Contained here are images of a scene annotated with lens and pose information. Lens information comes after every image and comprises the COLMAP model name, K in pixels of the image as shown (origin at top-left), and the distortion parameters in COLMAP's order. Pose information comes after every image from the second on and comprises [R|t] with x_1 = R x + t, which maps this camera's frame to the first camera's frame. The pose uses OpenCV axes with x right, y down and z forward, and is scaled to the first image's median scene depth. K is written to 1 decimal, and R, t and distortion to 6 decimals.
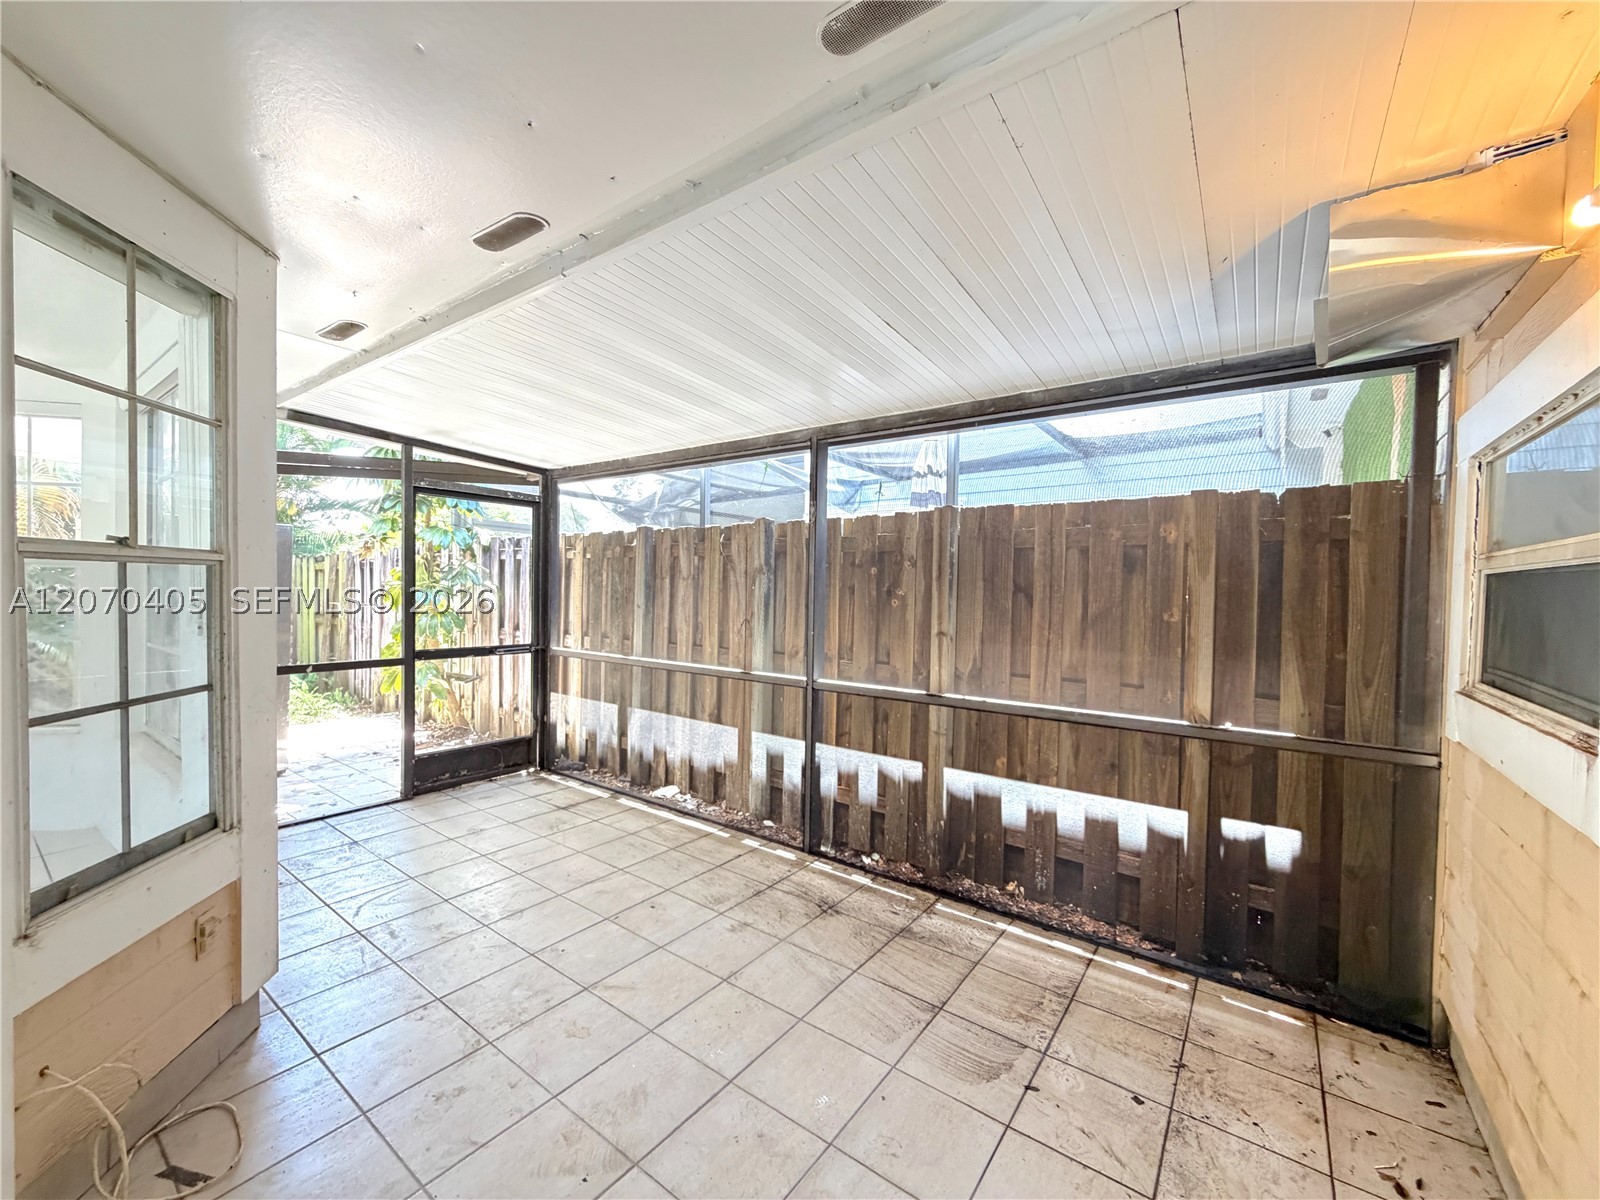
lens RADIAL K [[637.3, 0, 794.2], [0, 637.3, 602.8], [0, 0, 1]] dist [-0.001172, -0.000049]
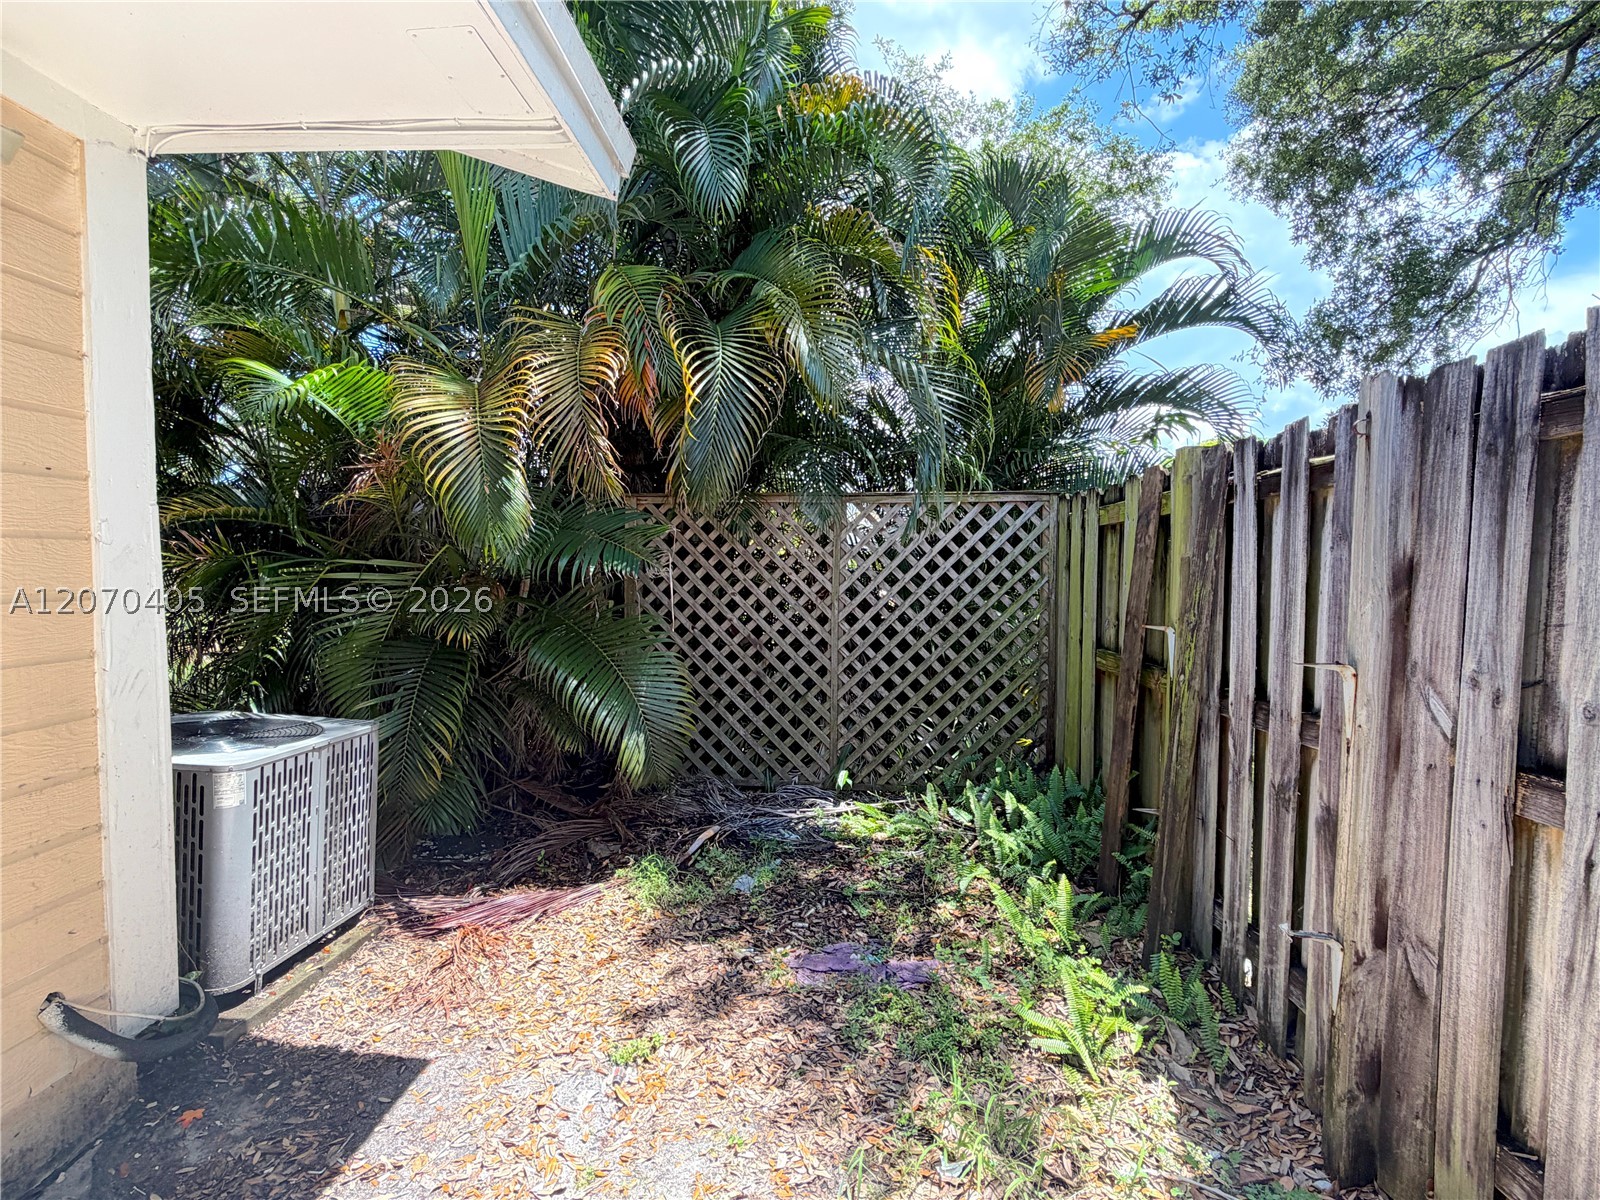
lens RADIAL K [[786.0, 0, 798.9], [0, 786.0, 604.2], [0, 0, 1]] dist [0.000321, 0.000016]
pose [[0.546226, 0.034462, -0.836929, -0.481180], [-0.023780, 0.999389, 0.025631, -0.014711], [0.837300, 0.005901, 0.546711, 0.626839]]
